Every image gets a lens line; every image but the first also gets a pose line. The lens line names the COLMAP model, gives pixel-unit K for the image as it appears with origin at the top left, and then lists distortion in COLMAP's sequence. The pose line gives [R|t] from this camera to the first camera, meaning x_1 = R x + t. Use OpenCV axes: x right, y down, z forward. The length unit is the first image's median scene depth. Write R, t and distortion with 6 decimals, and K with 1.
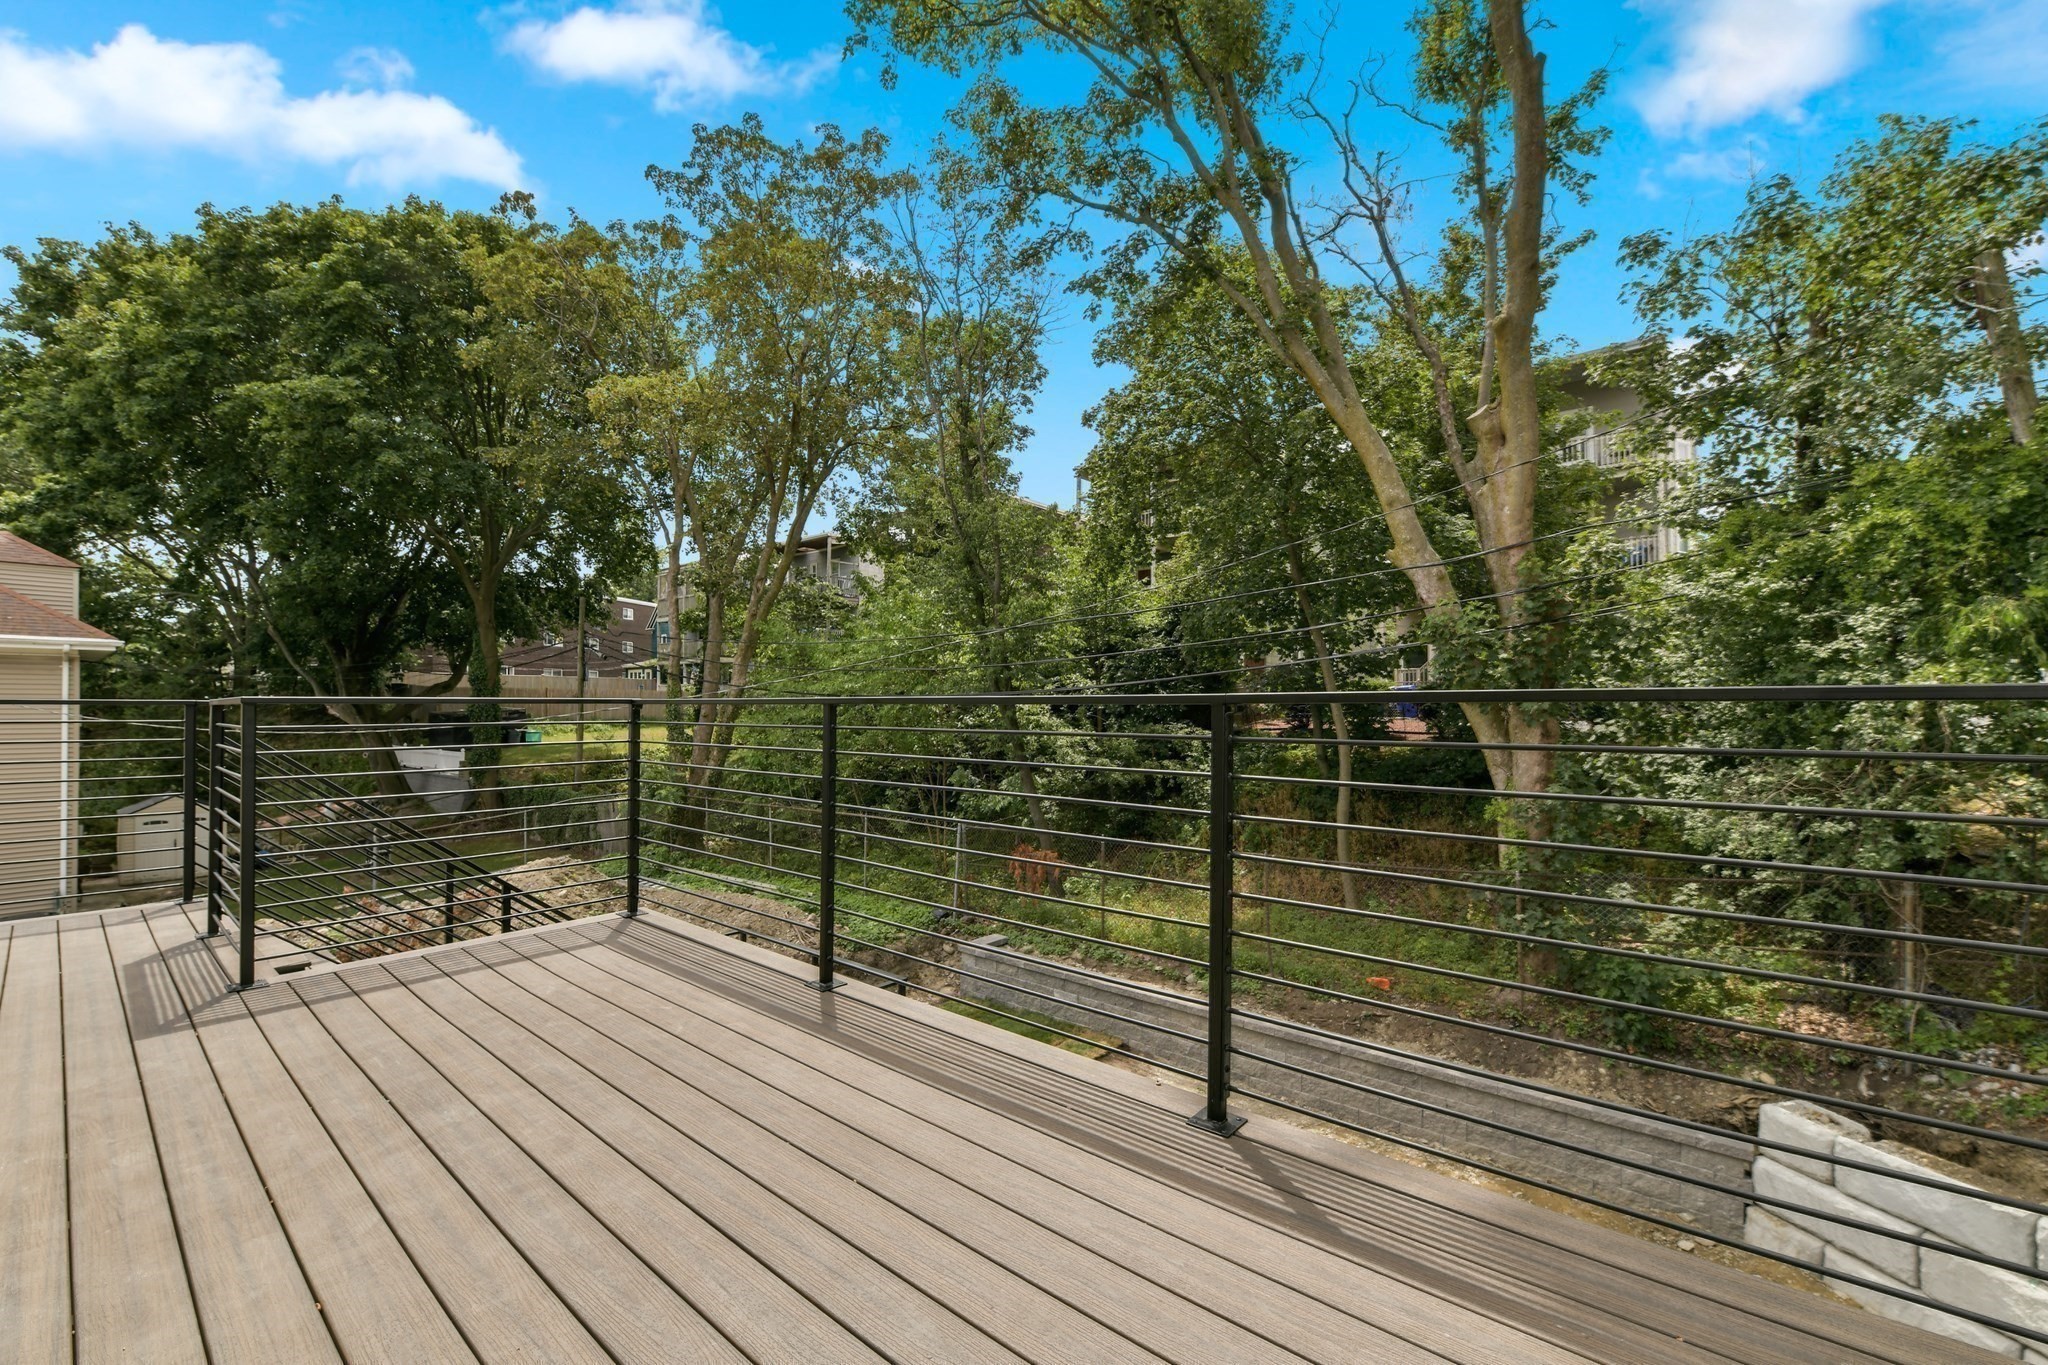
lens RADIAL K [[830.2, 0, 1029.0], [0, 830.2, 691.3], [0, 0, 1]] dist [-0.008426, 0.000126]
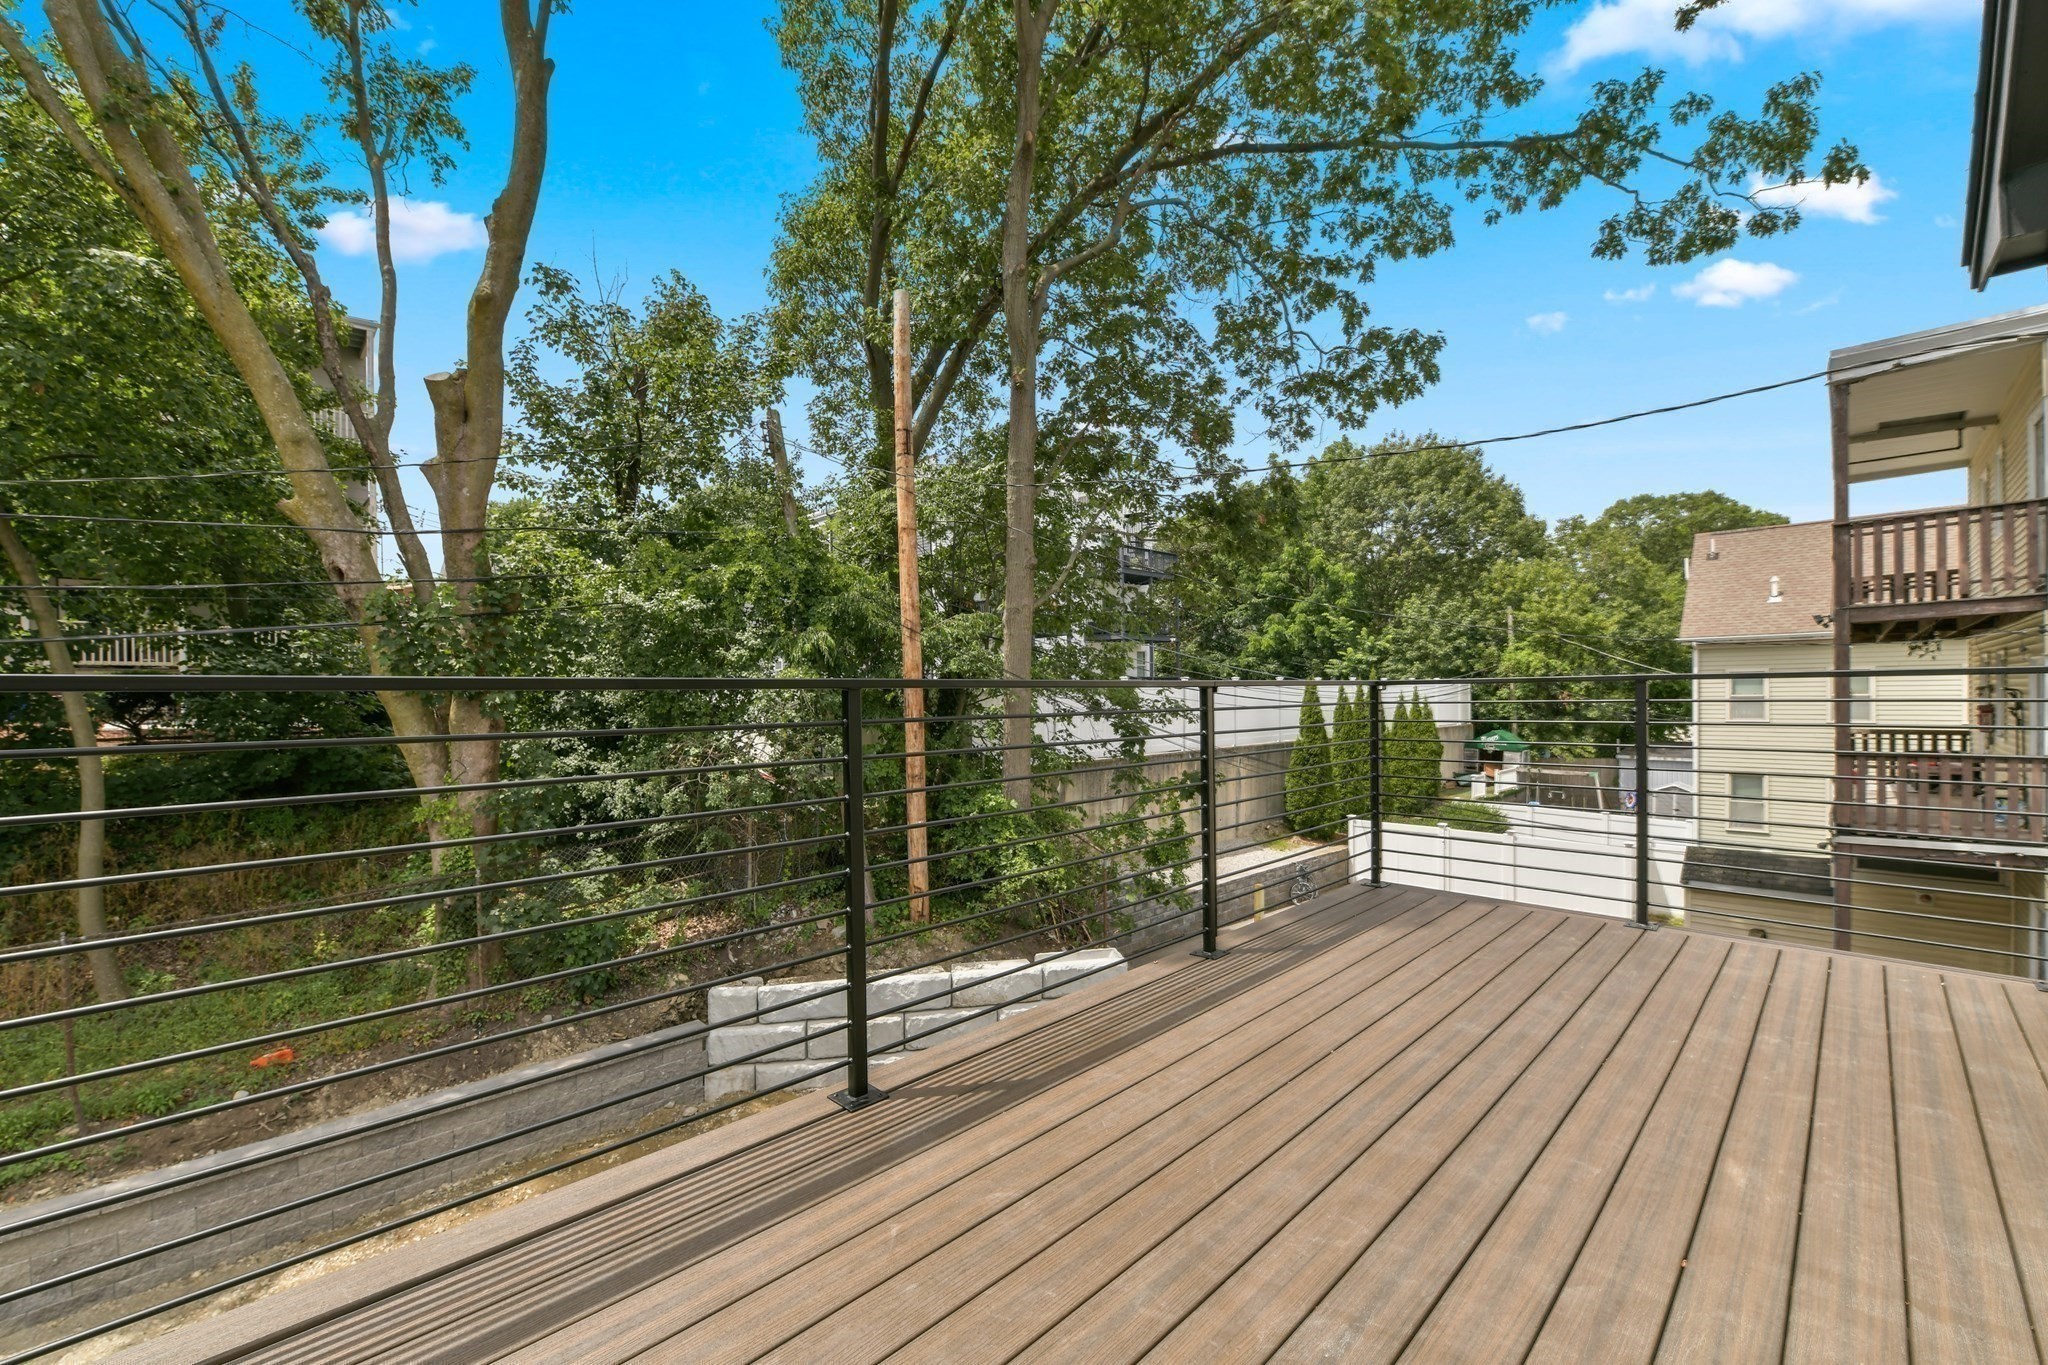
lens RADIAL K [[830.2, 0, 1028.8], [0, 830.2, 684.6], [0, 0, 1]] dist [-0.008426, 0.000126]
pose [[0.094416, 0.009493, 0.995488, -0.408513], [-0.008776, 0.999924, -0.008703, 0.008340], [-0.995494, -0.007915, 0.094492, 0.356938]]
